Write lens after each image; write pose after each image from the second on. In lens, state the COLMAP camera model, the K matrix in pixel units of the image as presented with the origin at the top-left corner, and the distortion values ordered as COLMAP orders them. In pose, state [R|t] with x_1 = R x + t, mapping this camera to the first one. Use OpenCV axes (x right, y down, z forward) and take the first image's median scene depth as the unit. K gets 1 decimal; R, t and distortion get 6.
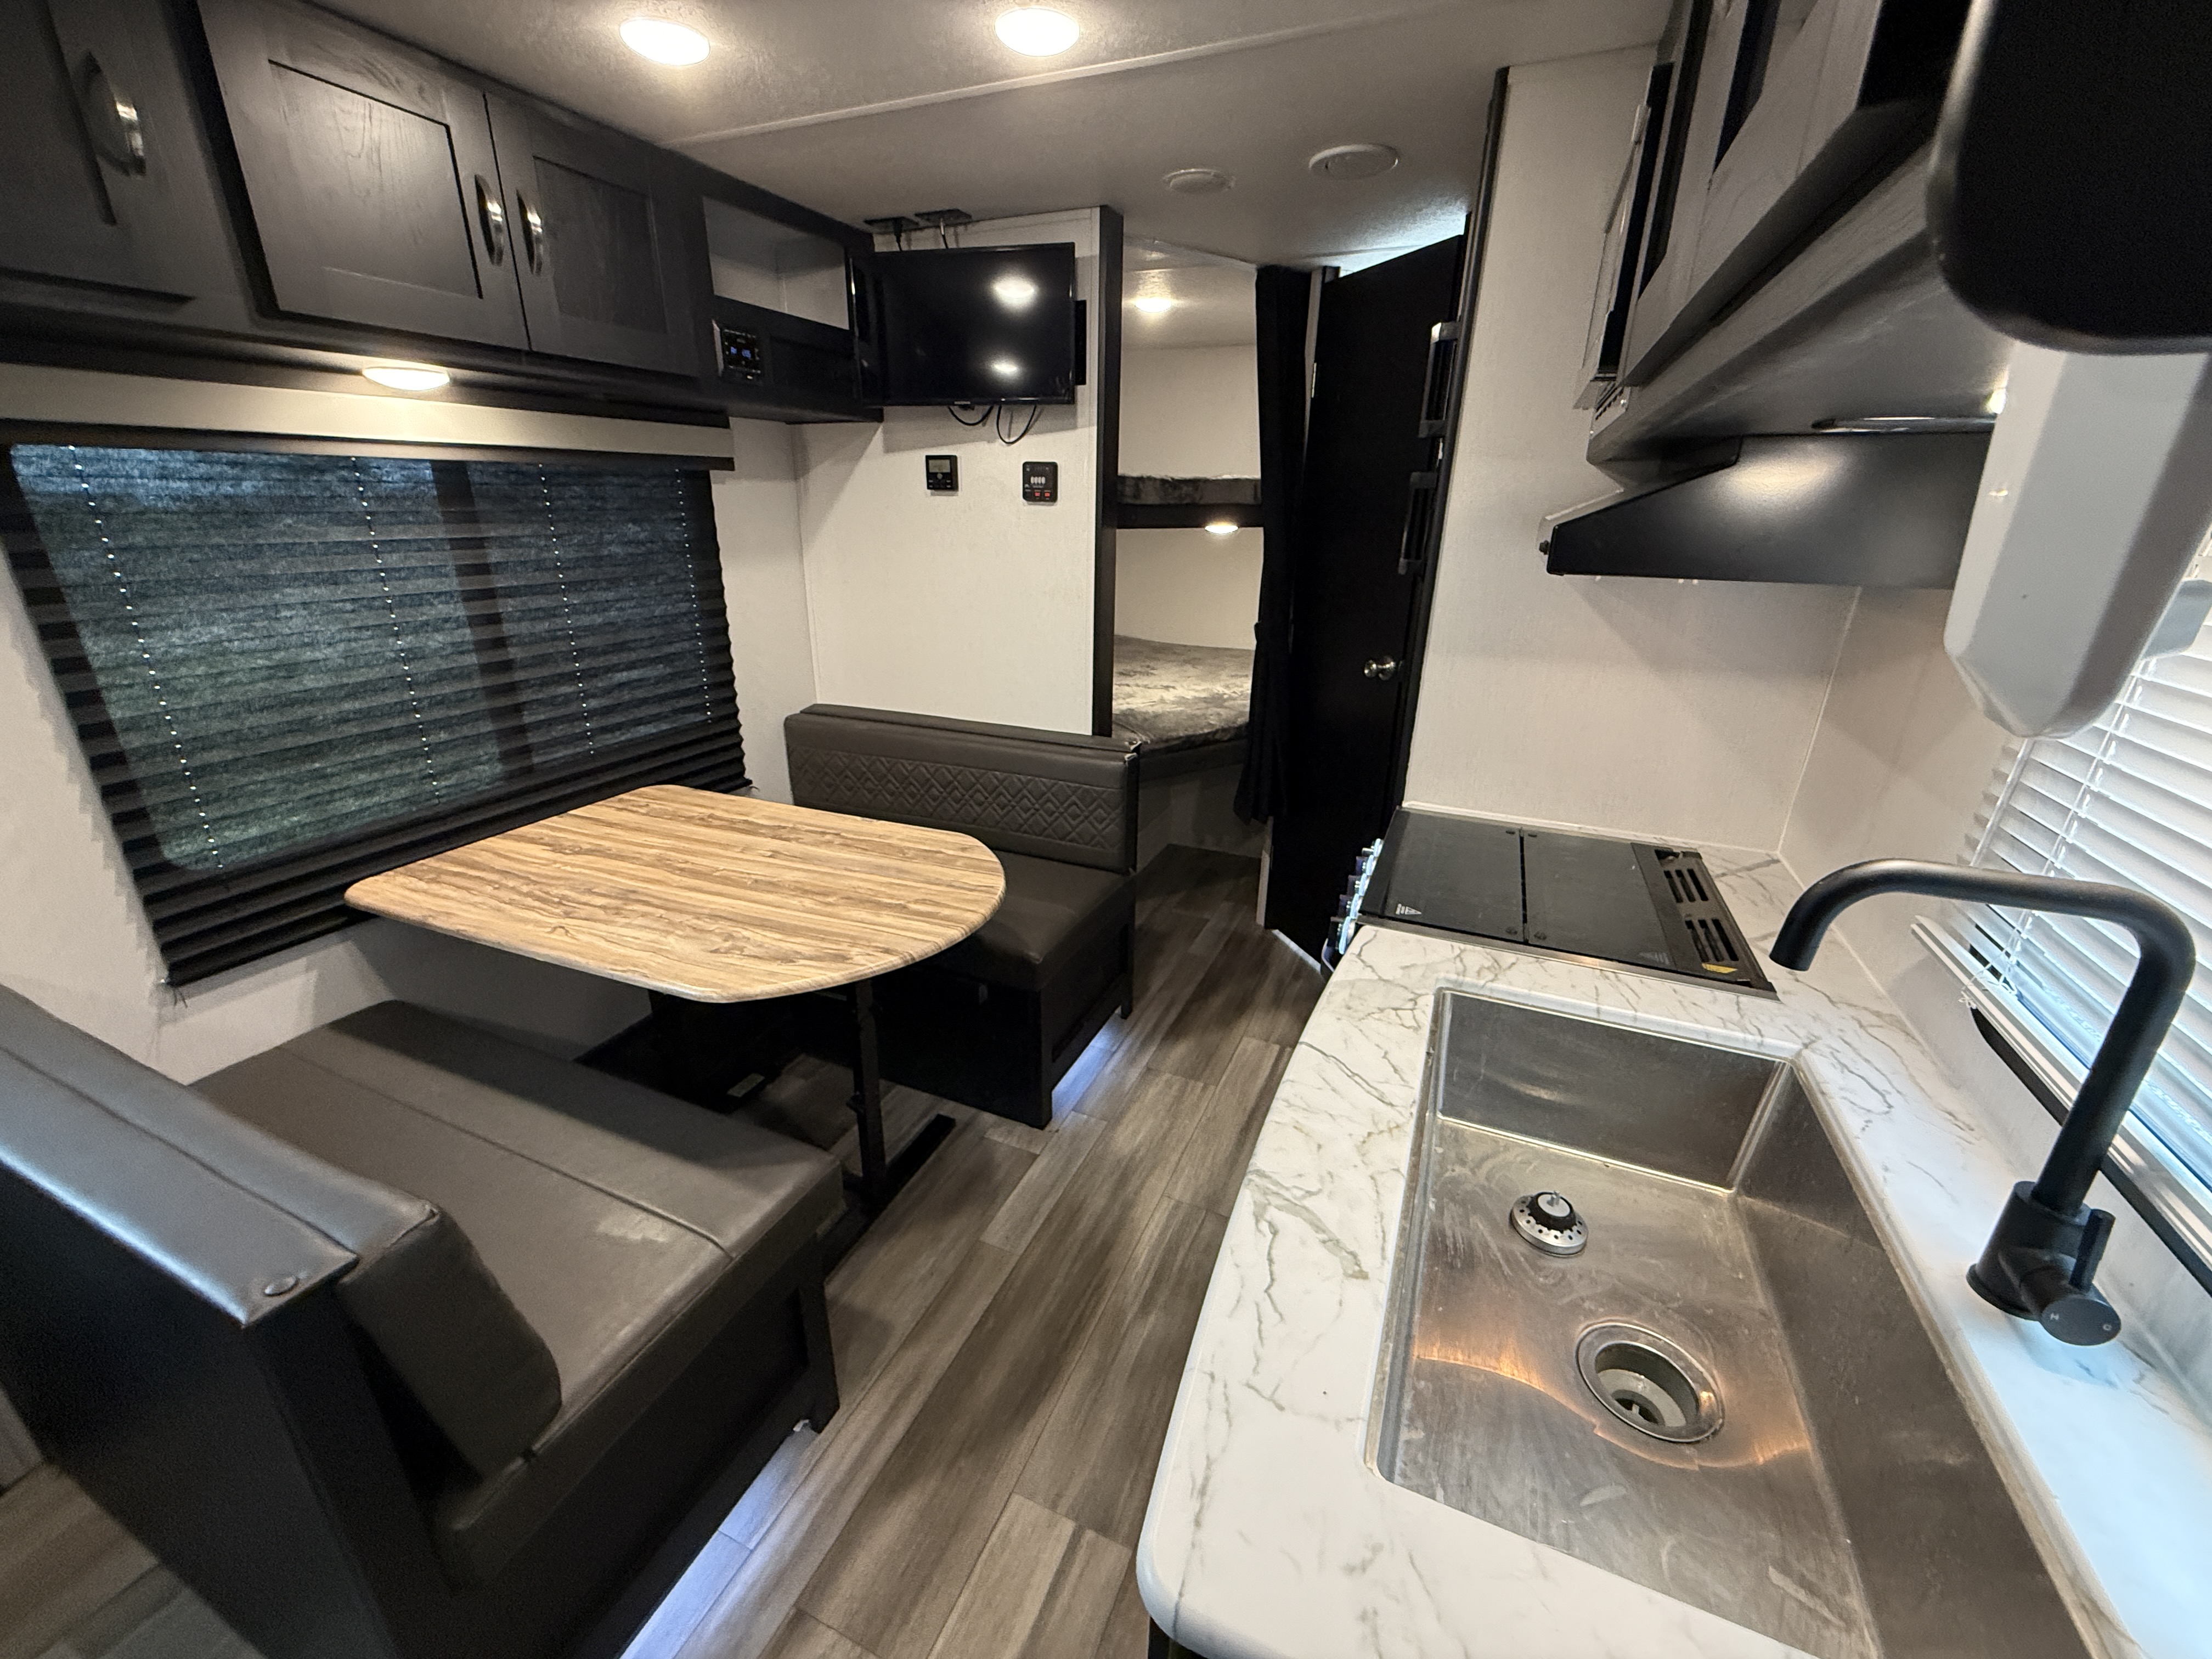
lens RADIAL K [[884.0, 0, 1097.7], [0, 884.0, 826.6], [0, 0, 1]] dist [-0.006188, 0.001617]
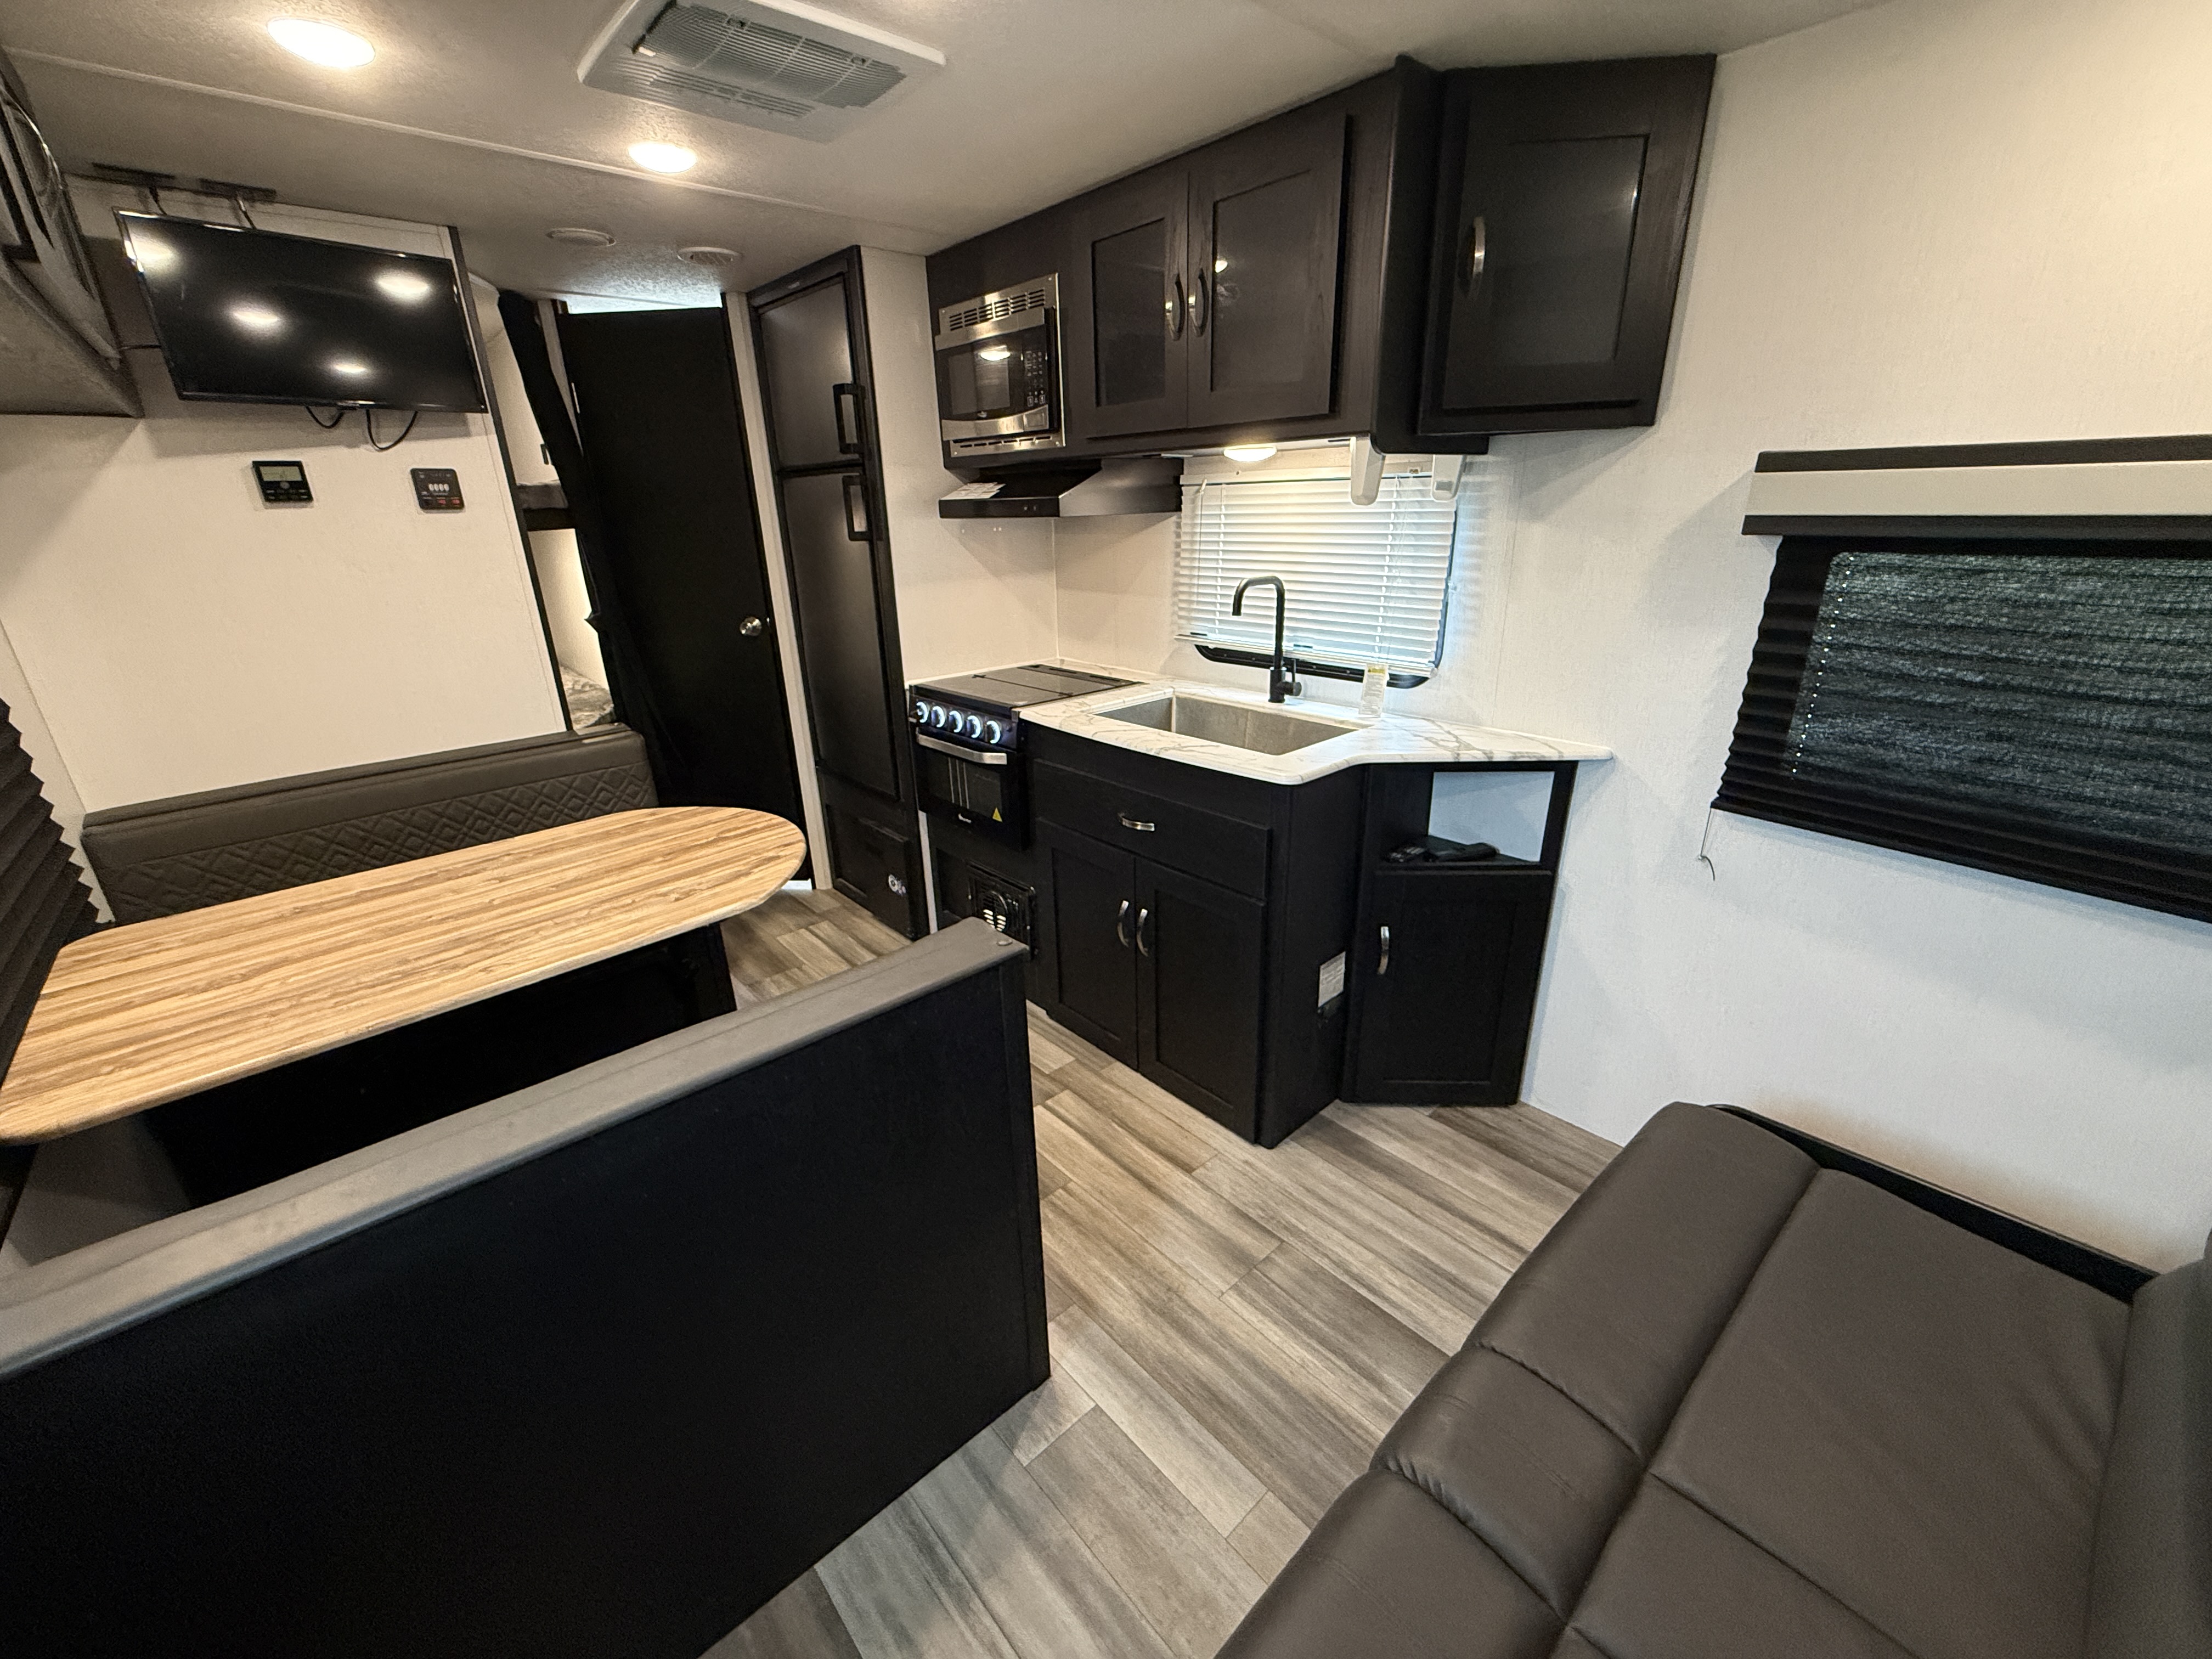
lens RADIAL K [[884.0, 0, 1096.3], [0, 884.0, 826.1], [0, 0, 1]] dist [-0.006188, 0.001617]
pose [[0.416330, -0.337152, 0.844392, -0.914235], [0.345791, 0.917633, 0.195903, 0.015046], [-0.840891, 0.210422, 0.498622, -0.024142]]
